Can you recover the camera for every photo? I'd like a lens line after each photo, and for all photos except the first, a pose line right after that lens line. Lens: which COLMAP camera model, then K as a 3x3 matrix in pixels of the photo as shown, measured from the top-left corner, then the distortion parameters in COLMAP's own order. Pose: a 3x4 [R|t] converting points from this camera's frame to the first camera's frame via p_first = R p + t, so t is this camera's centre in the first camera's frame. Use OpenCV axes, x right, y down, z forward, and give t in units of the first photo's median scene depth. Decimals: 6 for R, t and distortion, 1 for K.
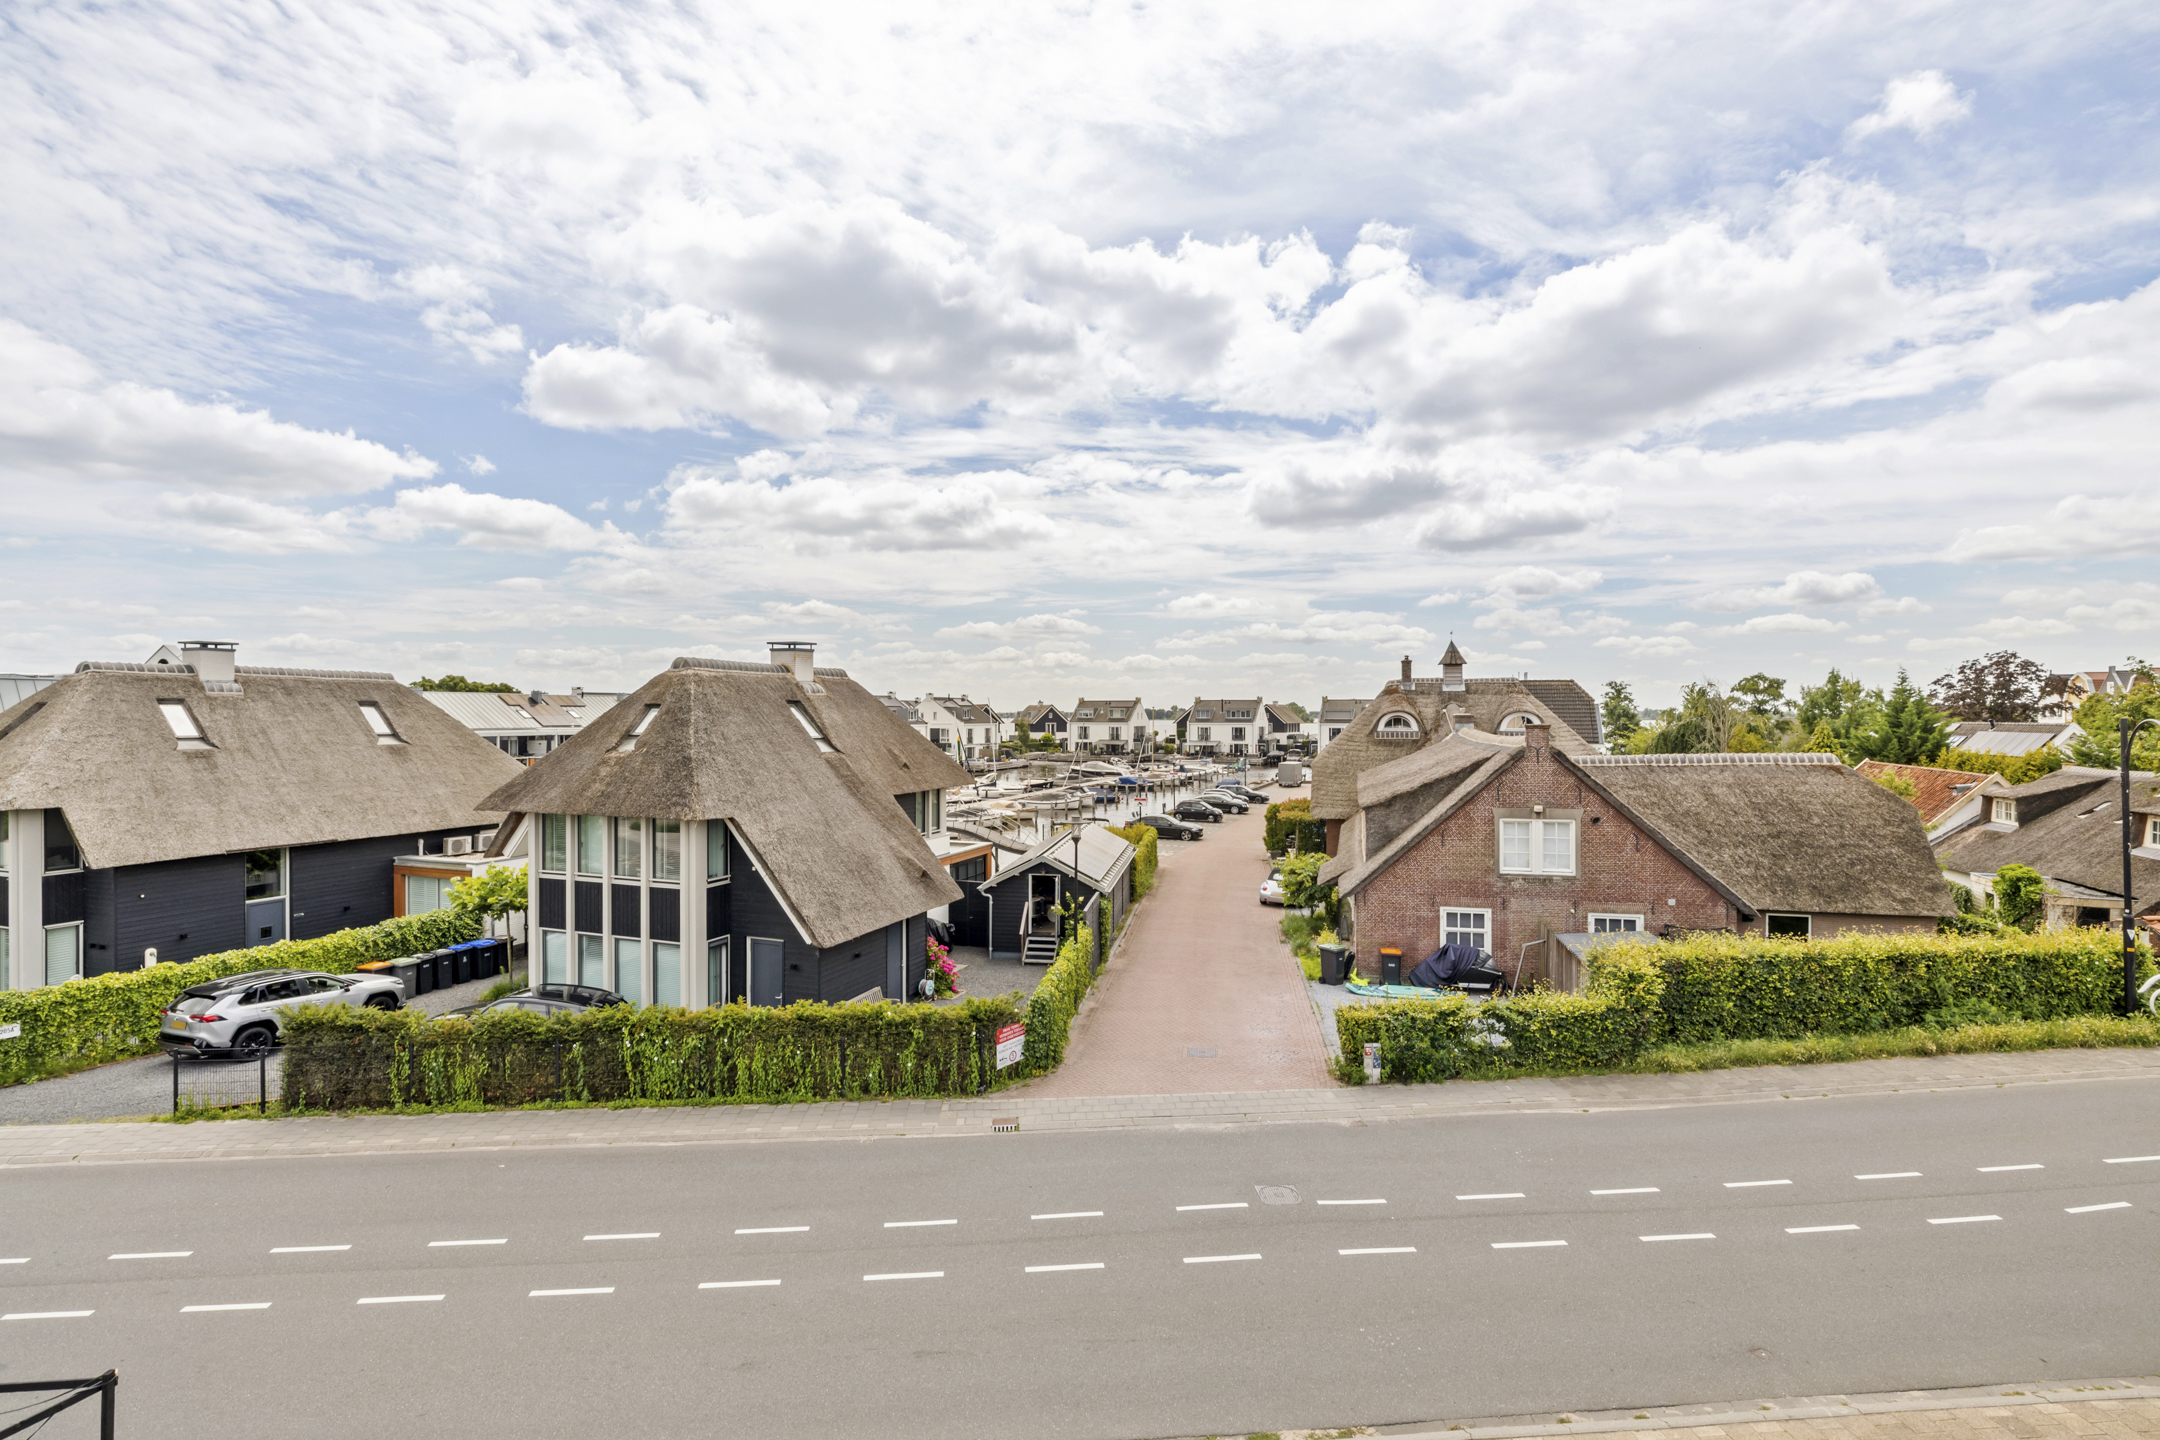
lens RADIAL K [[999.1, 0, 1080.0], [0, 999.1, 720.0], [0, 0, 1]] dist [-0.003152, -0.000176]
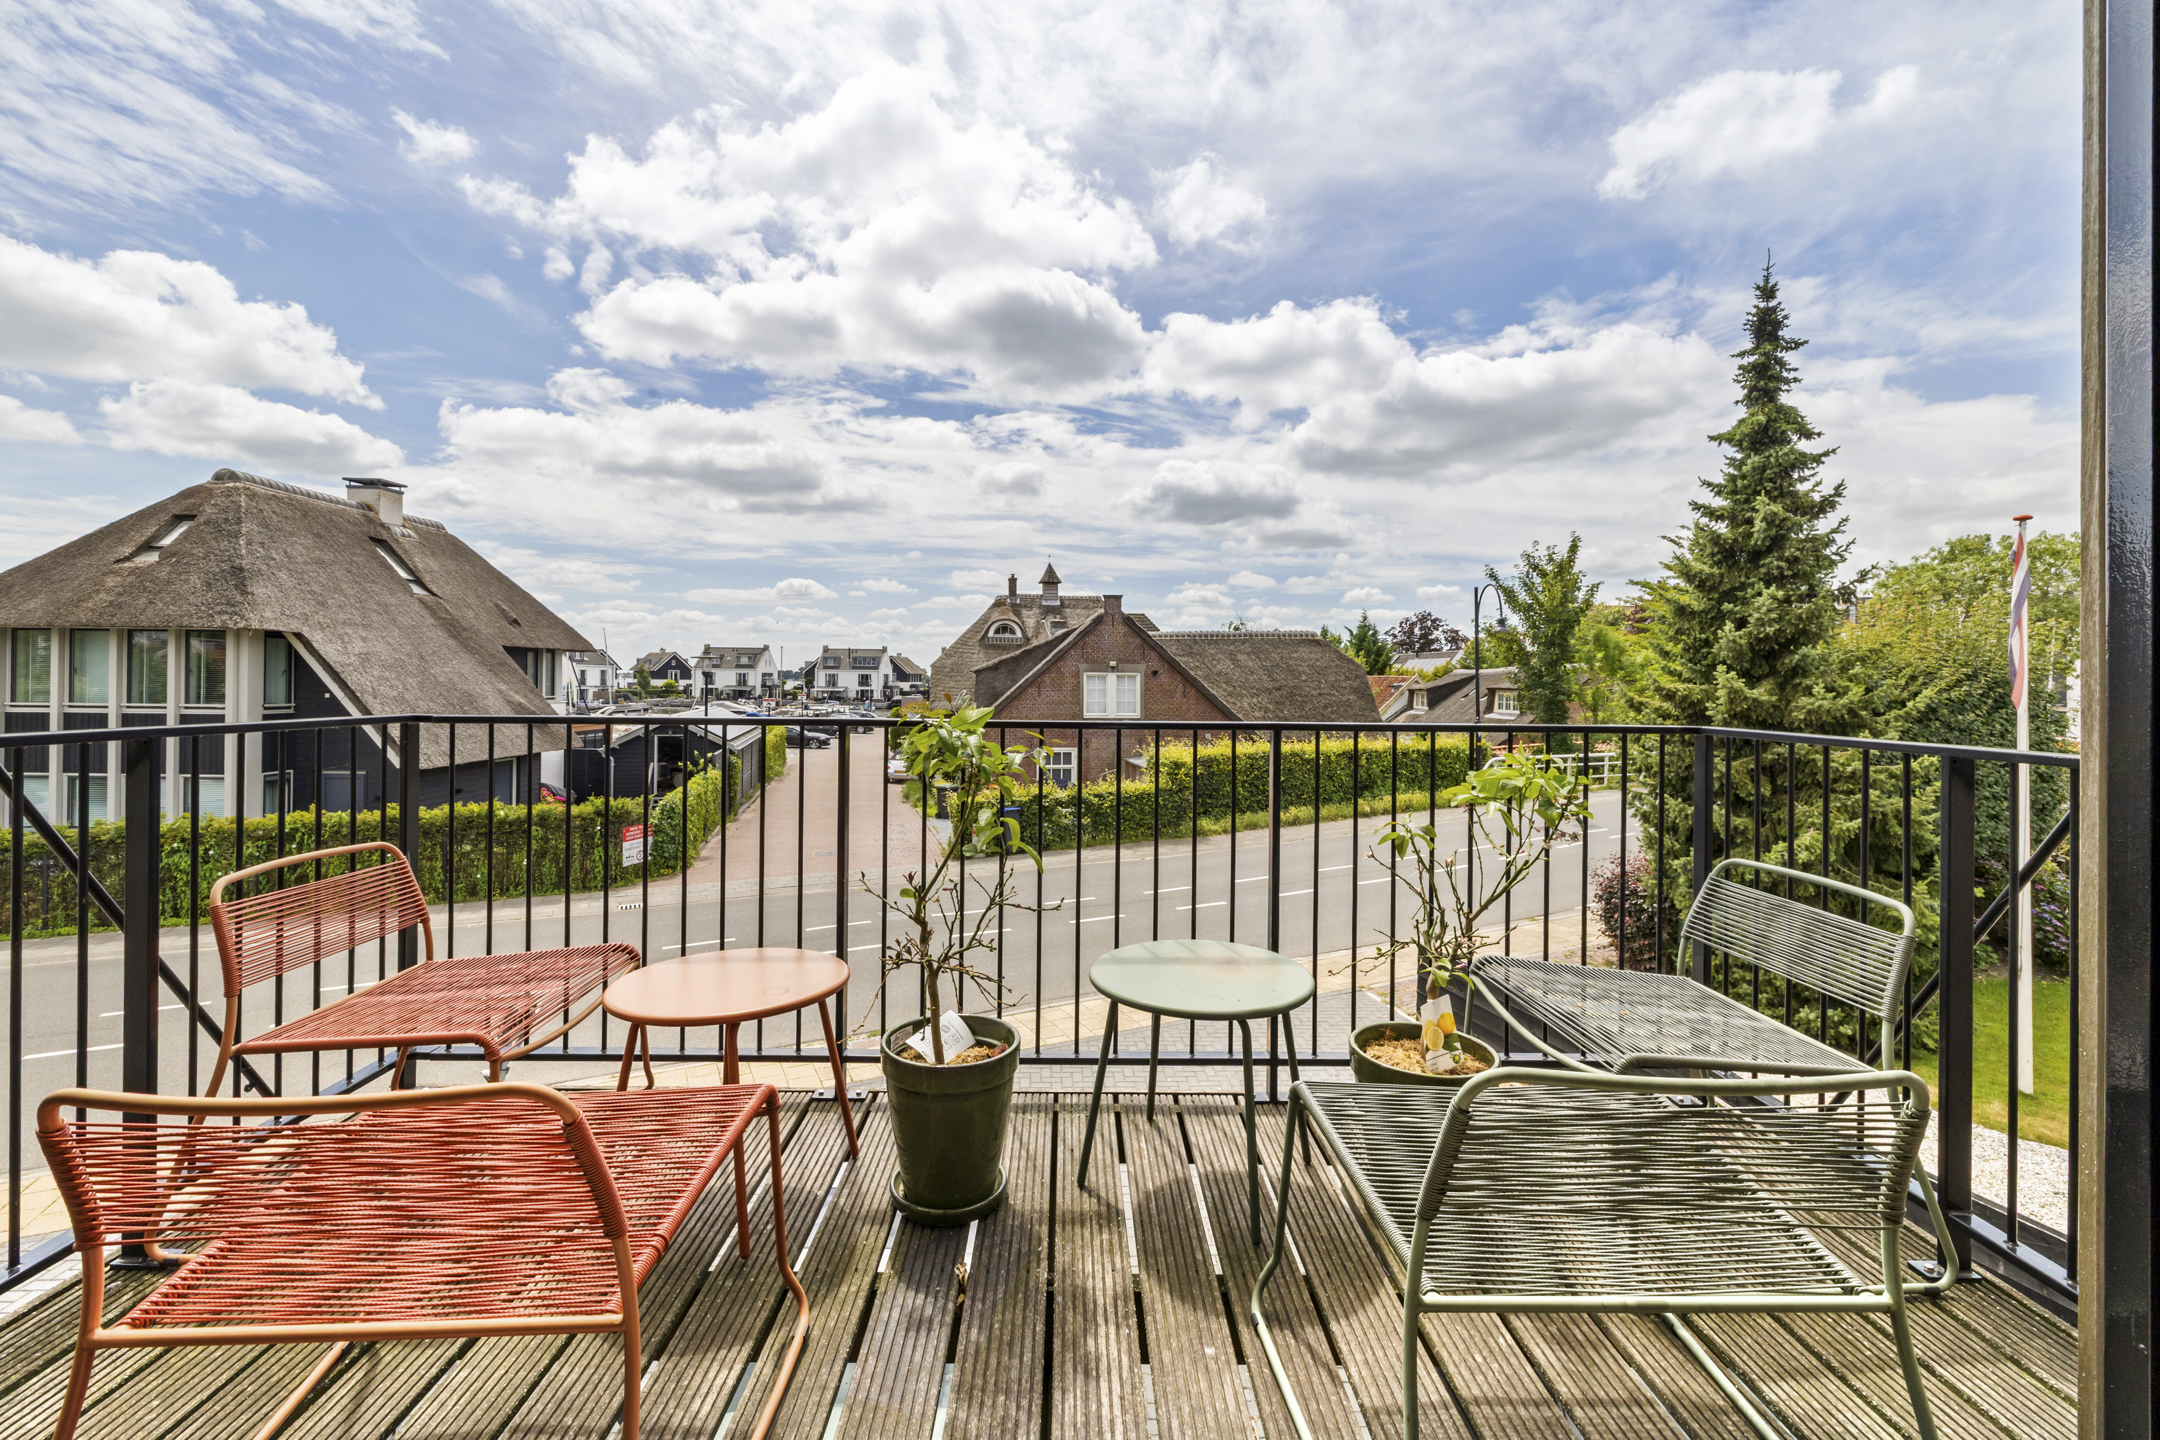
lens RADIAL K [[926.1, 0, 1075.5], [0, 926.1, 684.5], [0, 0, 1]] dist [-0.000535, 0.000684]
pose [[0.928071, 0.009380, 0.372285, -0.005056], [-0.007477, 0.999951, -0.006554, 0.105777], [-0.372328, 0.003299, 0.928096, -0.031166]]
